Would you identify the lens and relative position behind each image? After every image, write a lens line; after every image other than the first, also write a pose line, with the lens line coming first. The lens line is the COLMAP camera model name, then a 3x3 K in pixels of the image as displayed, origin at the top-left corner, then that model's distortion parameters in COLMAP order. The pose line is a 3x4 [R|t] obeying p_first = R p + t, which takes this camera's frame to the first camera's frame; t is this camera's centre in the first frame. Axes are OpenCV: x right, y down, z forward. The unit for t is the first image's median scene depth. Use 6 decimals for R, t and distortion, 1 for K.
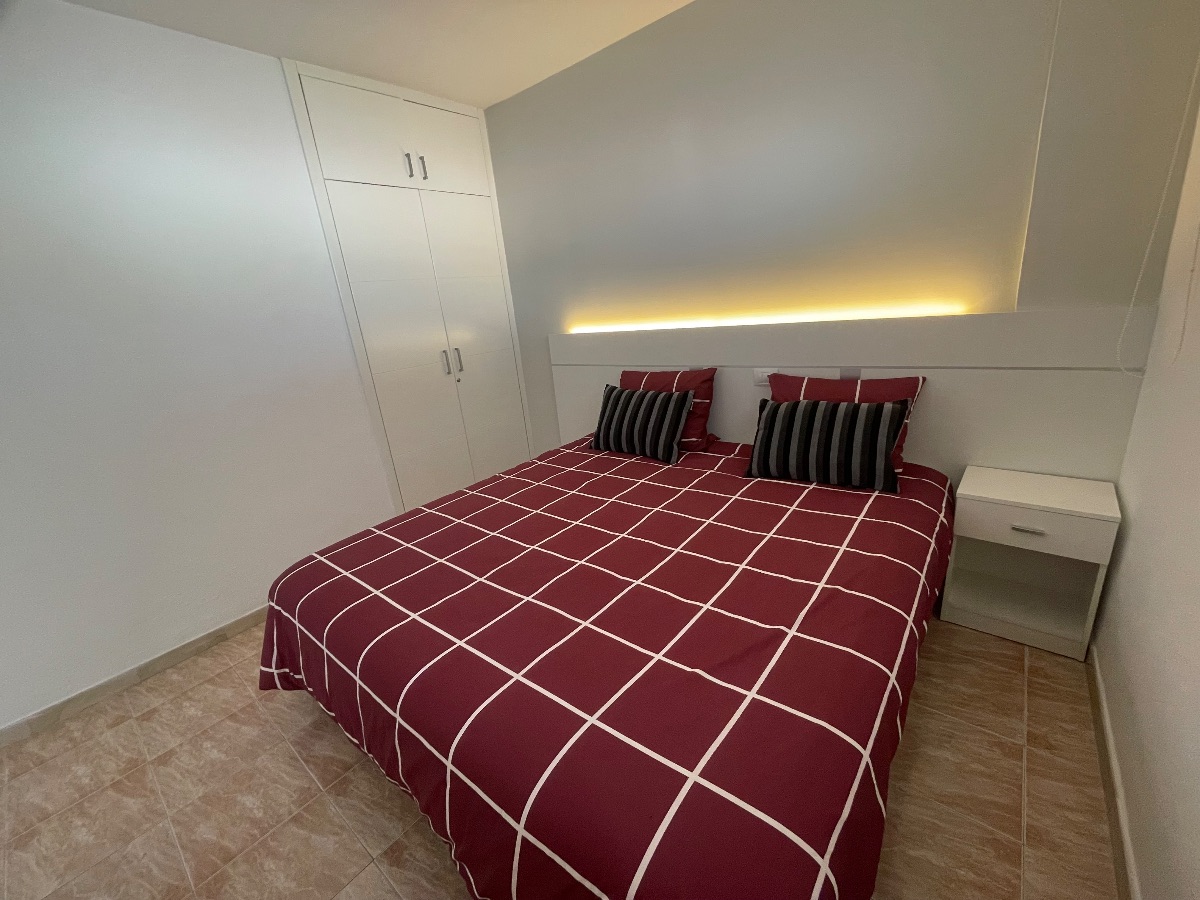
lens RADIAL K [[486.0, 0, 593.1], [0, 486.0, 449.4], [0, 0, 1]] dist [0.011465, -0.000481]
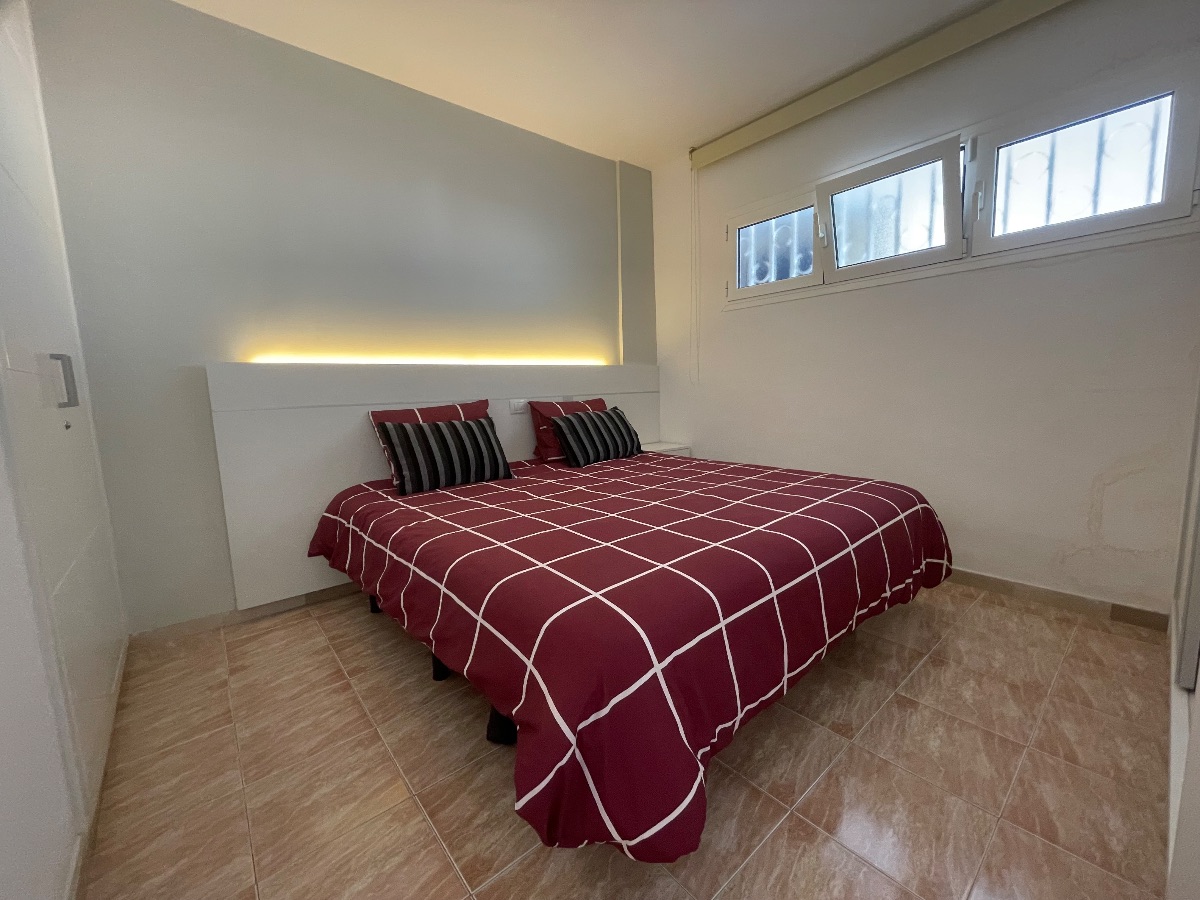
lens RADIAL K [[486.0, 0, 593.1], [0, 486.0, 449.4], [0, 0, 1]] dist [0.011465, -0.000481]
pose [[0.174390, -0.055959, 0.983085, -1.058562], [0.284360, 0.958709, 0.004128, 0.005377], [-0.942723, 0.278831, 0.183102, 0.807631]]
